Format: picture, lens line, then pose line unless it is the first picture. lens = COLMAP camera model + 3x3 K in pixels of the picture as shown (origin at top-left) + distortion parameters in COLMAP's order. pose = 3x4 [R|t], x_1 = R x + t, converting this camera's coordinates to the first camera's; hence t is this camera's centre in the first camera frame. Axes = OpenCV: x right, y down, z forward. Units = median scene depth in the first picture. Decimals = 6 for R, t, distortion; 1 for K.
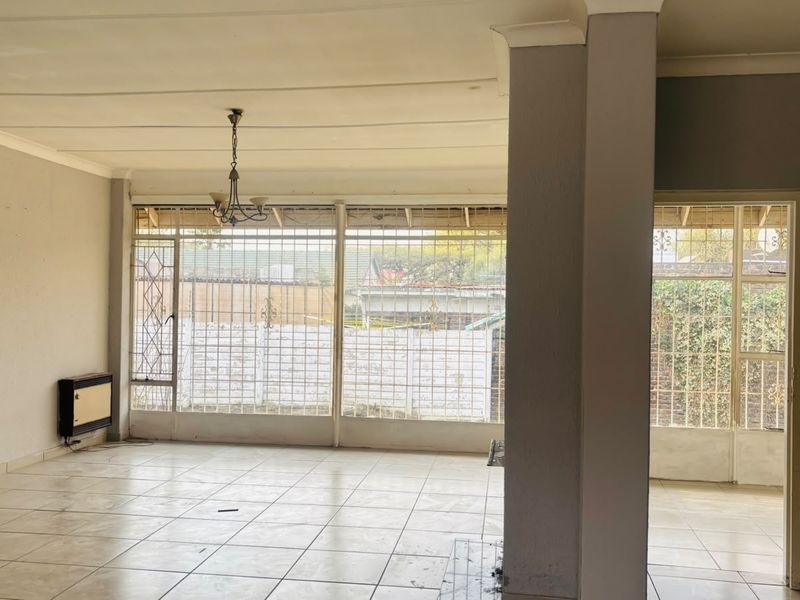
lens RADIAL K [[807.8, 0, 405.6], [0, 807.8, 301.0], [0, 0, 1]] dist [0.073941, 0.000000]
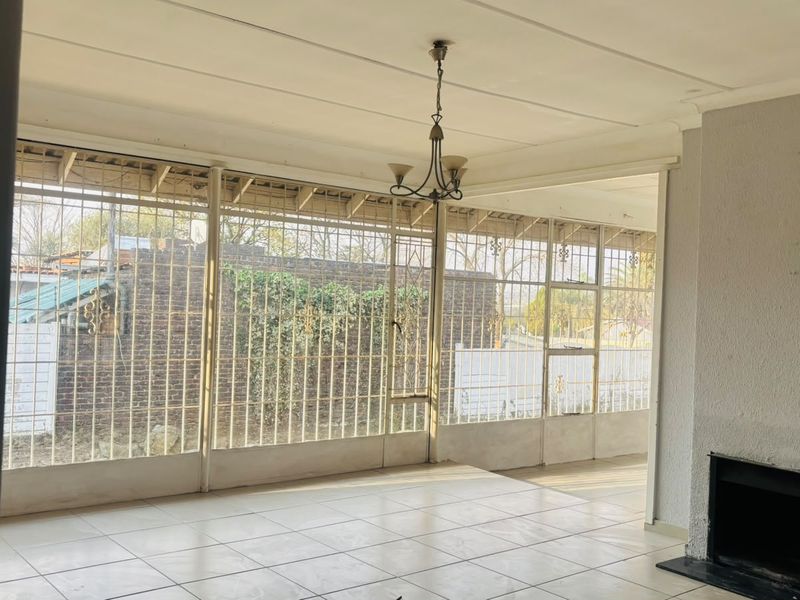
lens RADIAL K [[807.8, 0, 398.3], [0, 807.8, 299.0], [0, 0, 1]] dist [0.073941, 0.000000]
pose [[0.667756, 0.015765, 0.744214, -0.571111], [-0.030469, 0.999517, 0.006165, -0.008210], [-0.743757, -0.026792, 0.667913, 0.402438]]
